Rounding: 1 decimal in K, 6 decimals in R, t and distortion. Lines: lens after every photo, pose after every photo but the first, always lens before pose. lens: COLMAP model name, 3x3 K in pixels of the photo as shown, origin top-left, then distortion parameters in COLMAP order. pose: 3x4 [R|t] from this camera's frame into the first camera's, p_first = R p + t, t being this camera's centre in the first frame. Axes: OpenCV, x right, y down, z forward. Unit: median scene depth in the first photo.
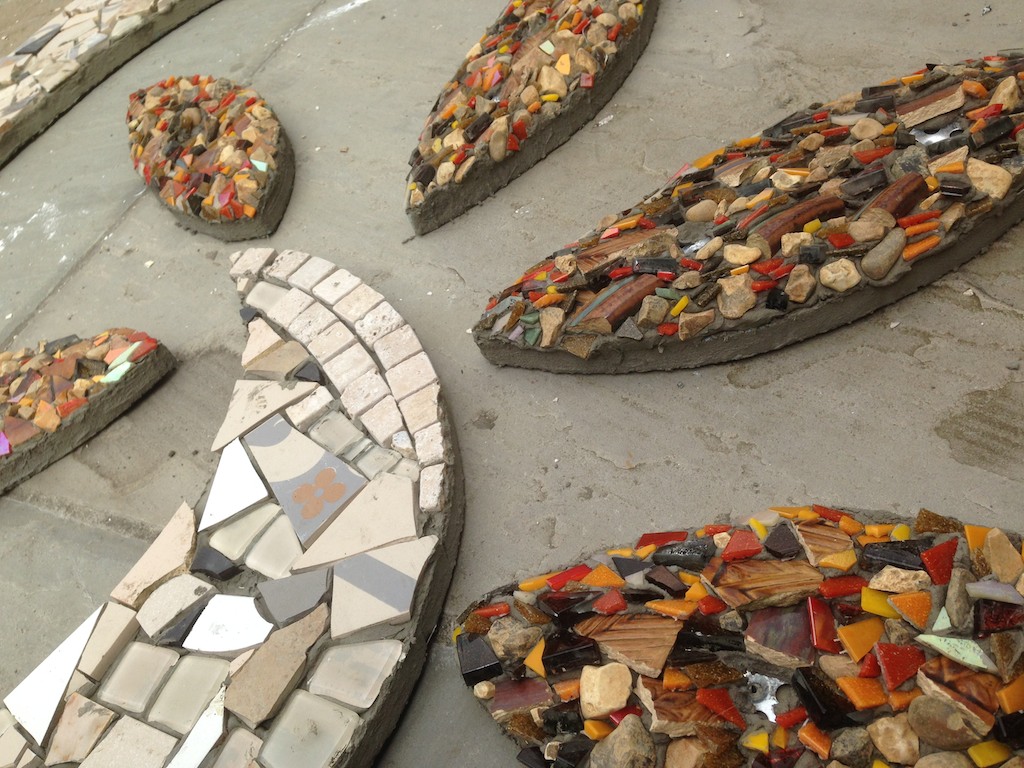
lens RADIAL K [[862.0, 0, 512.0], [0, 862.0, 384.0], [0, 0, 1]] dist [0.109874, -0.181672]
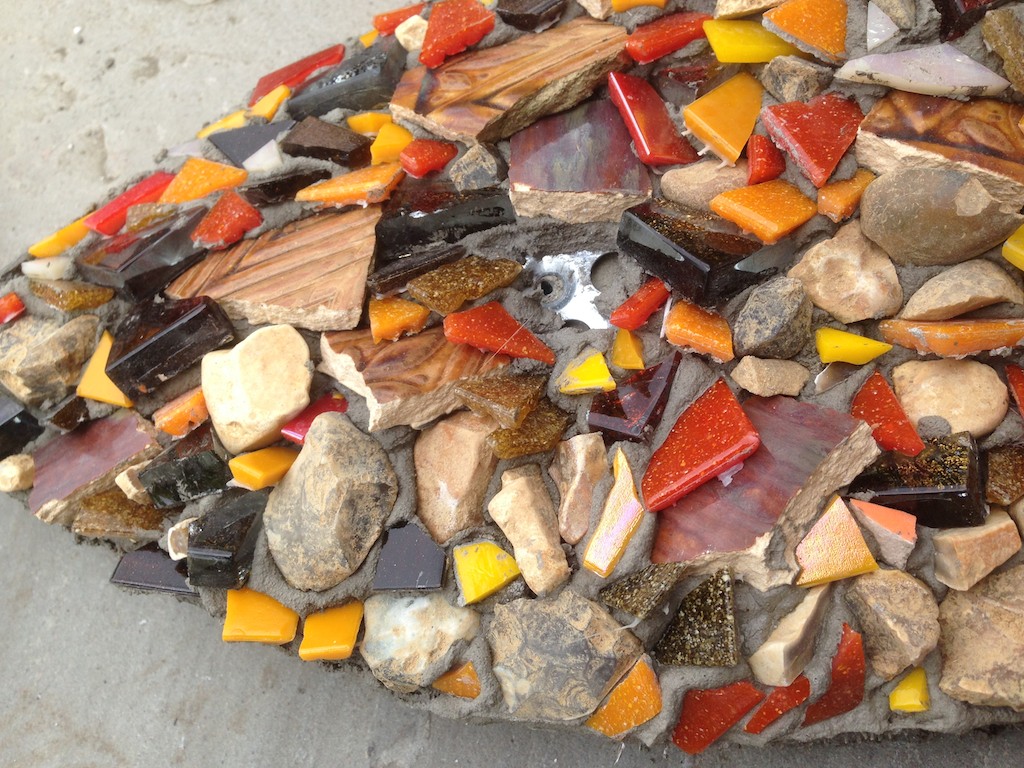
lens RADIAL K [[862.0, 0, 512.0], [0, 862.0, 384.0], [0, 0, 1]] dist [0.109874, -0.181672]
pose [[0.903291, -0.318256, 0.287712, 0.098027], [0.210503, 0.913112, 0.349163, 0.220993], [-0.373836, -0.254832, 0.891800, 0.547461]]
